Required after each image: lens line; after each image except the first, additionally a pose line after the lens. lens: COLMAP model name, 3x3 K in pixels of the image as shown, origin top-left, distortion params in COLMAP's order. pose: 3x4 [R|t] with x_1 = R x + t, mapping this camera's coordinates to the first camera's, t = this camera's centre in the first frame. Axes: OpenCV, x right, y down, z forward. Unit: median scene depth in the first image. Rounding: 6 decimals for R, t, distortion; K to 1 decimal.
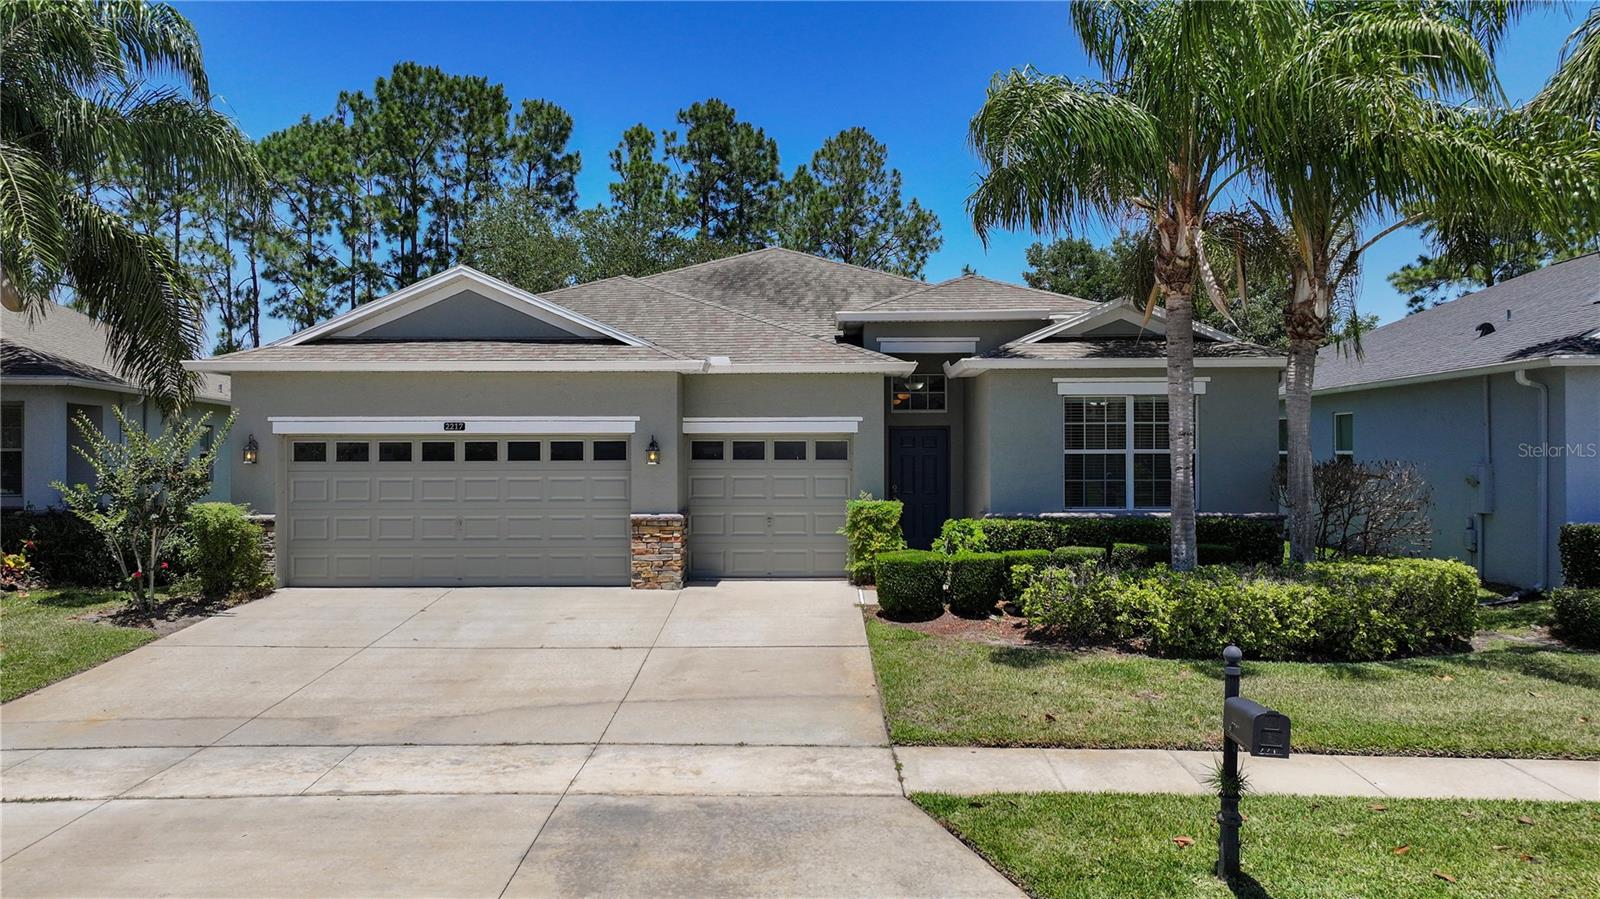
lens RADIAL K [[1119.9, 0, 800.0], [0, 1119.9, 449.5], [0, 0, 1]] dist [0.001463, 0.003325]
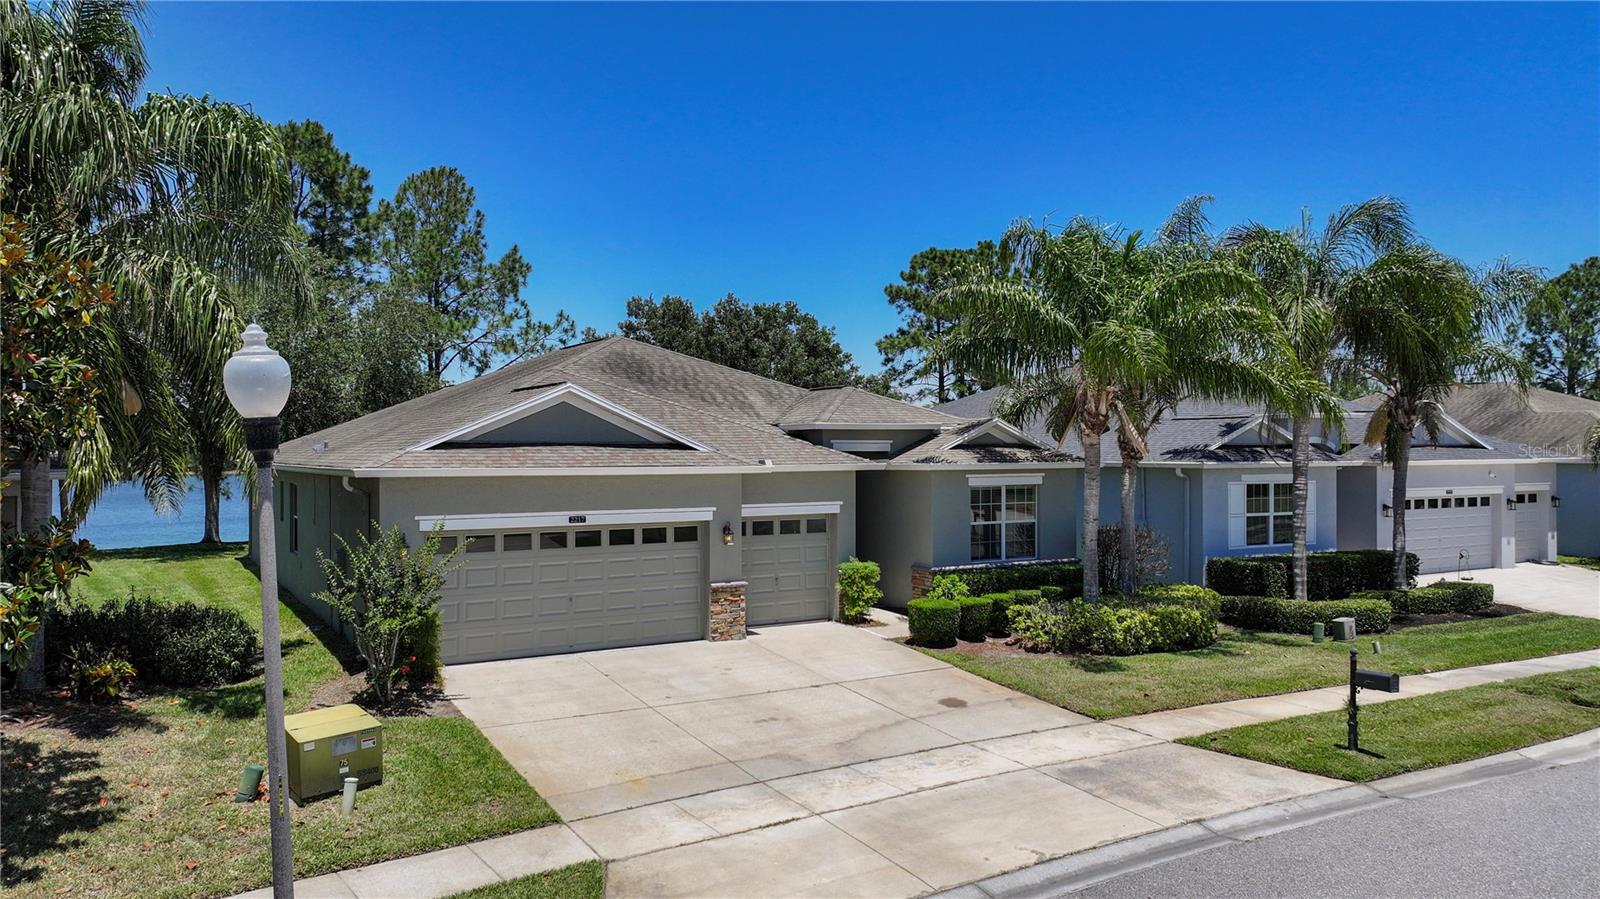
lens RADIAL K [[1119.9, 0, 800.0], [0, 1119.9, 449.5], [0, 0, 1]] dist [0.001463, 0.003325]
pose [[0.848678, 0.001356, 0.528908, -0.743637], [-0.000657, 0.999999, -0.001511, -0.094307], [-0.528910, 0.000935, 0.848678, -0.144826]]
